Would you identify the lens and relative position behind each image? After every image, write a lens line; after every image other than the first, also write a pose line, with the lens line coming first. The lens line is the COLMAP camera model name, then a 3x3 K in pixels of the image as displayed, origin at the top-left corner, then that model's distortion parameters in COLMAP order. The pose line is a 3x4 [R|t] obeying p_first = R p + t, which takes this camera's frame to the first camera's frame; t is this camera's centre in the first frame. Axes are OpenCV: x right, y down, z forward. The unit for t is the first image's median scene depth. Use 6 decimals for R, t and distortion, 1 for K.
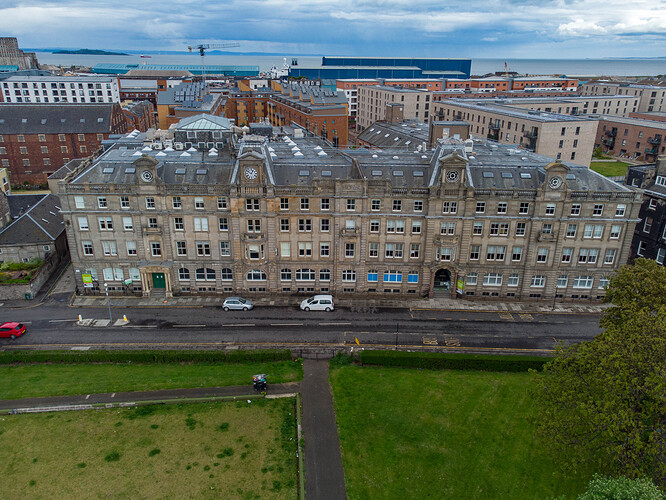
lens RADIAL K [[486.1, 0, 332.7], [0, 486.1, 247.1], [0, 0, 1]] dist [0.012114, 0.006905]
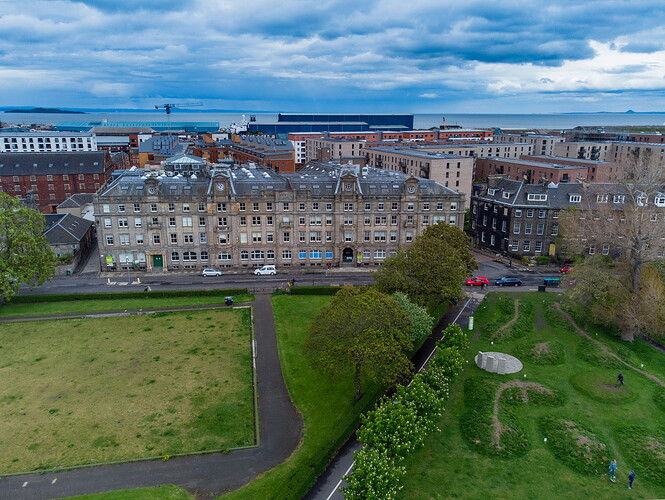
lens RADIAL K [[485.4, 0, 332.2], [0, 485.4, 247.1], [0, 0, 1]] dist [0.012114, 0.006905]
pose [[0.996589, -0.028629, 0.077401, 0.058620], [0.036483, 0.994111, -0.102043, 0.194418], [-0.074024, 0.104519, 0.991764, -0.508609]]
